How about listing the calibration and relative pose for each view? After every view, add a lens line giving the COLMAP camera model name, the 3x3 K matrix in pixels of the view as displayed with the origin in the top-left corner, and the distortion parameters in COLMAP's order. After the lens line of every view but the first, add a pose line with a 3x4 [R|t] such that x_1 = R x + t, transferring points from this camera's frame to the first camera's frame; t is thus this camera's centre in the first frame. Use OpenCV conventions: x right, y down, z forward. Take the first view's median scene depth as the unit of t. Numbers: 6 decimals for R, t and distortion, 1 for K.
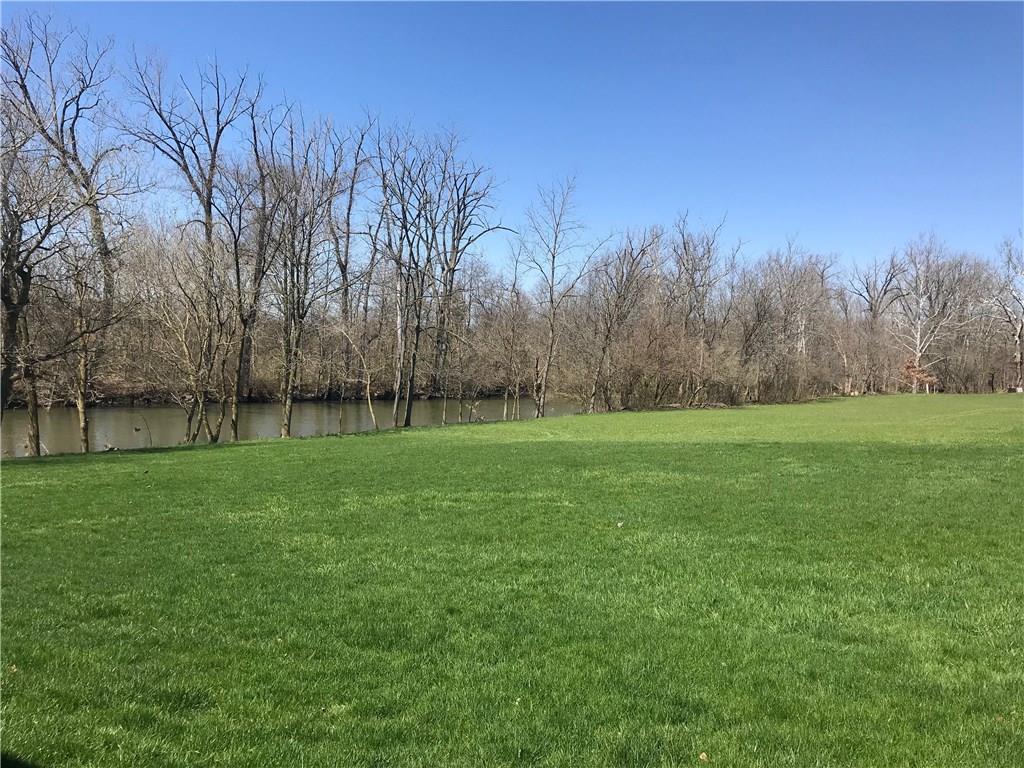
lens RADIAL K [[835.5, 0, 509.1], [0, 835.5, 375.6], [0, 0, 1]] dist [0.033629, -0.041913]
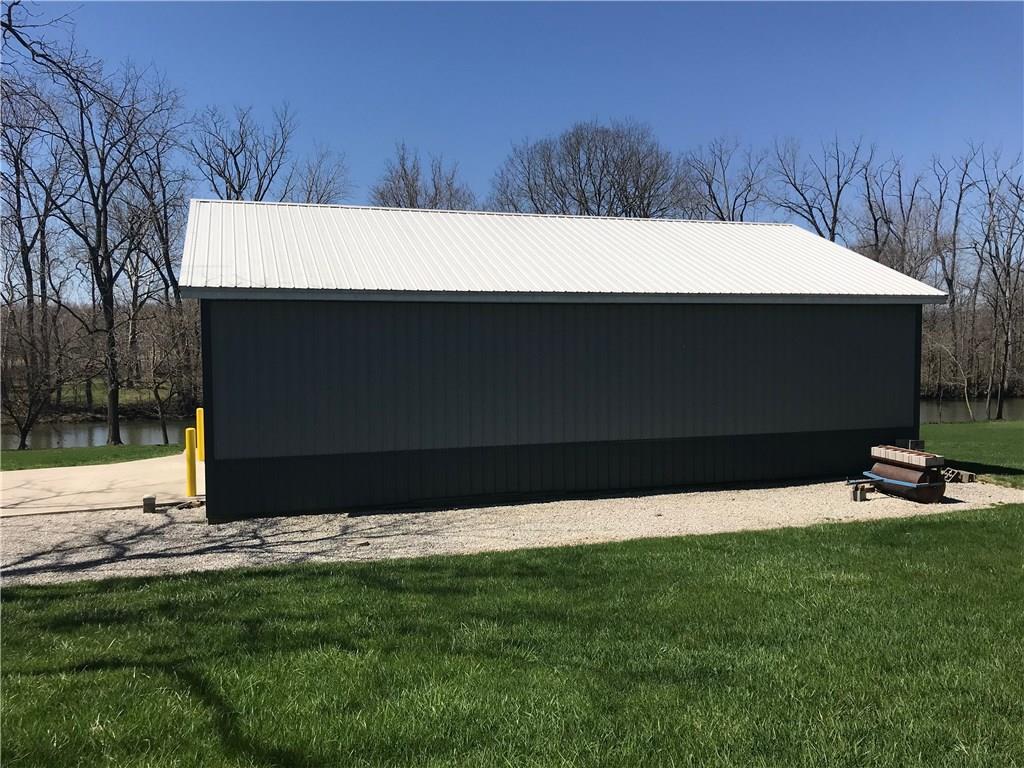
lens RADIAL K [[835.5, 0, 508.0], [0, 835.5, 372.8], [0, 0, 1]] dist [0.033629, -0.041913]
pose [[0.766959, -0.017887, -0.641447, 0.089745], [0.017854, 0.999819, -0.006532, -0.010697], [0.641448, -0.006442, 0.767140, -0.328227]]
